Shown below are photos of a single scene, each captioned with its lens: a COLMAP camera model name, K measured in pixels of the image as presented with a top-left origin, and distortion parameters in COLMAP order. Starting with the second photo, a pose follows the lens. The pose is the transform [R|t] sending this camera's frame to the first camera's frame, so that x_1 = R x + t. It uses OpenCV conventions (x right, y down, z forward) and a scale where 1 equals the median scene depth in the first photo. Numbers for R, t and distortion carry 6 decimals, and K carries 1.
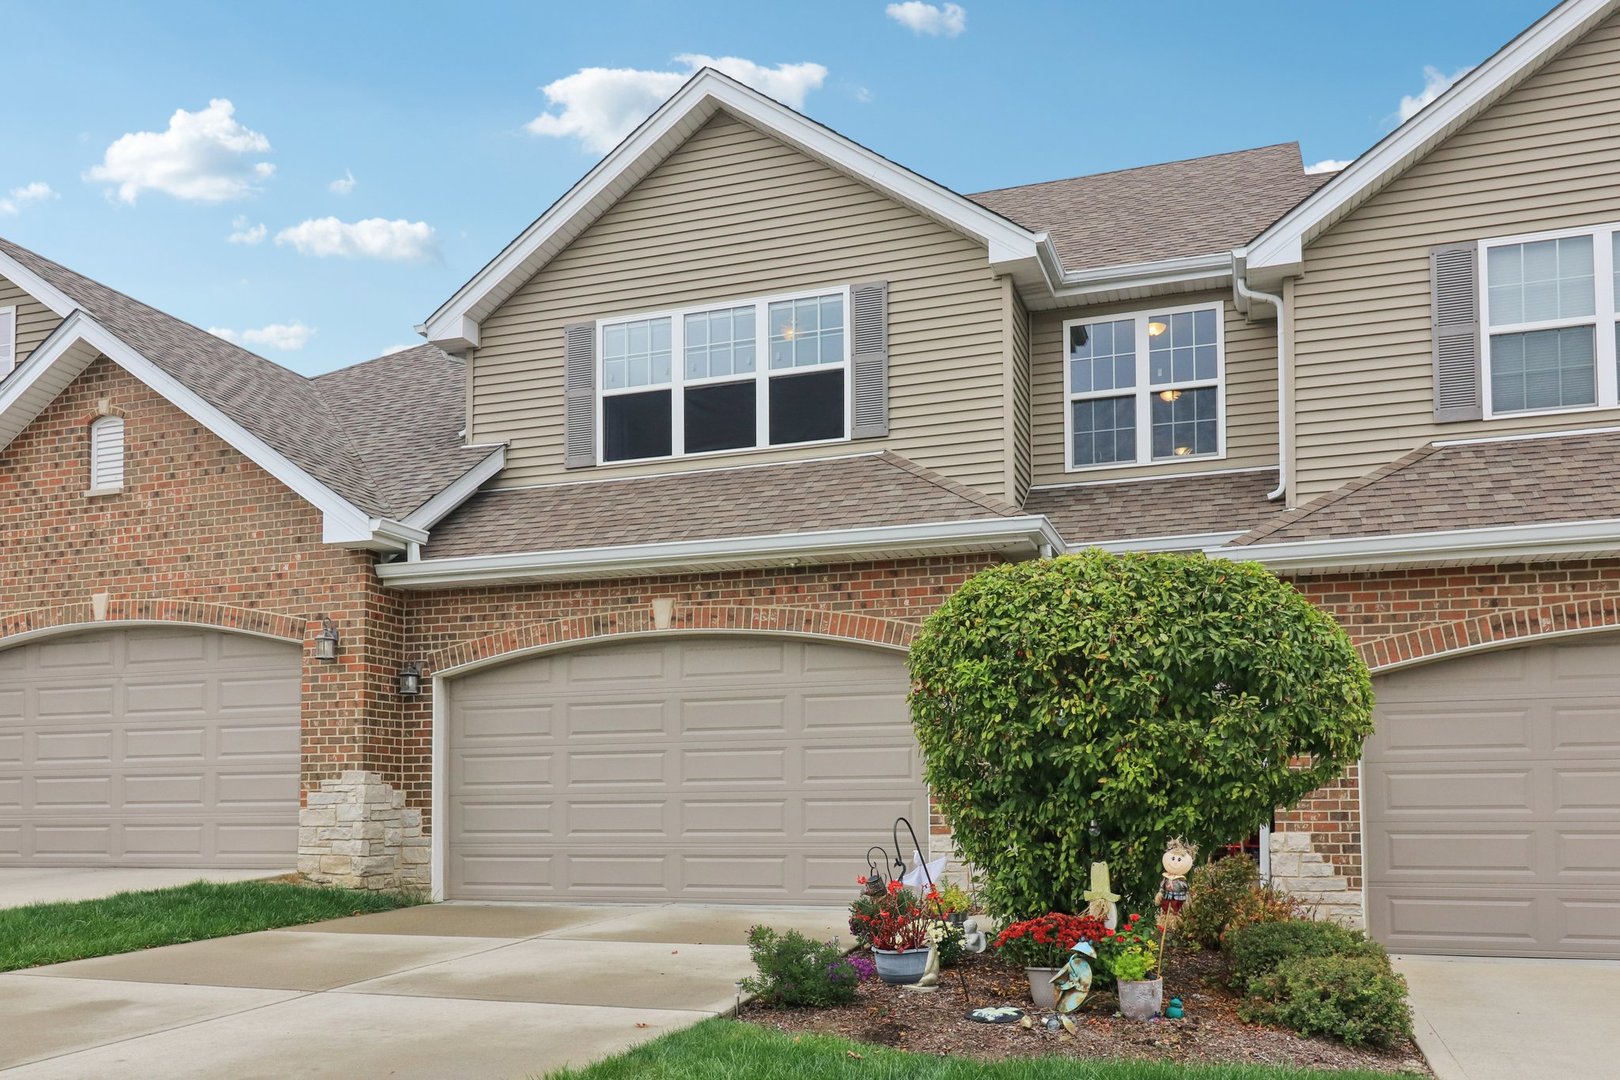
lens RADIAL K [[1310.4, 0, 810.1], [0, 1310.4, 537.1], [0, 0, 1]] dist [0.010857, -0.000218]
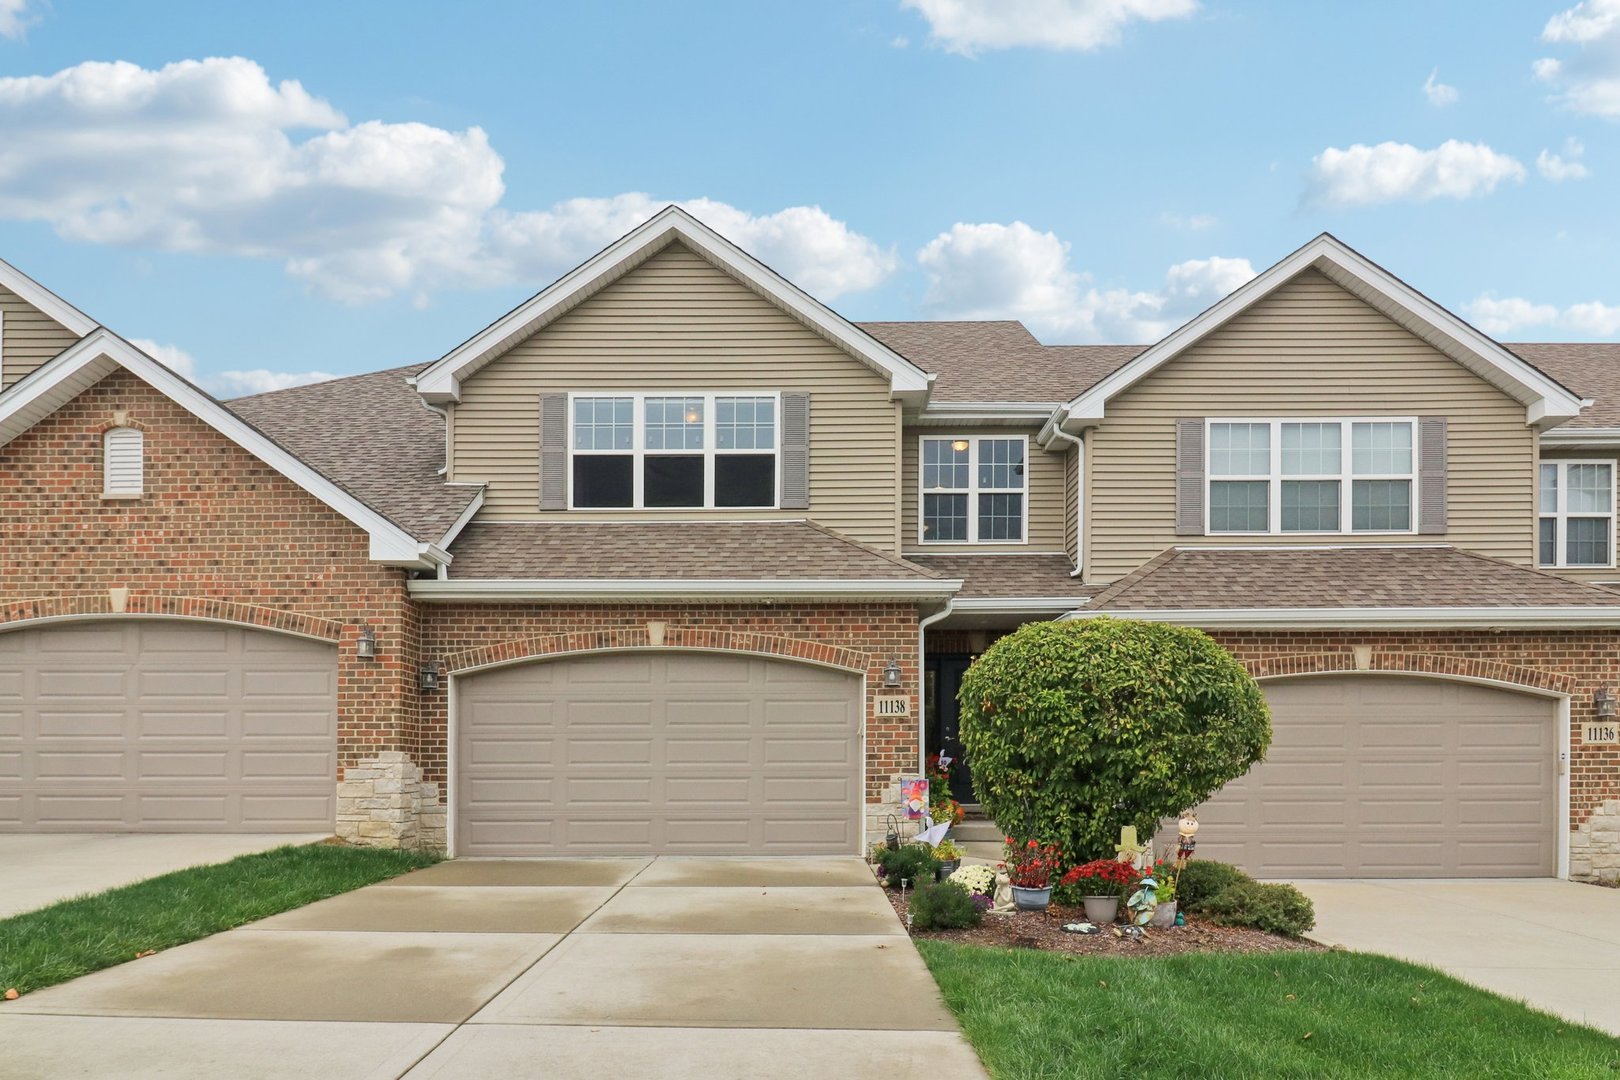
lens RADIAL K [[1007.7, 0, 814.6], [0, 1007.7, 600.2], [0, 0, 1]] dist [0.003330, -0.000413]
pose [[0.948311, 0.058869, 0.311836, -0.267162], [-0.068971, 0.997388, 0.021457, -0.006107], [-0.309758, -0.041856, 0.949894, 0.010528]]
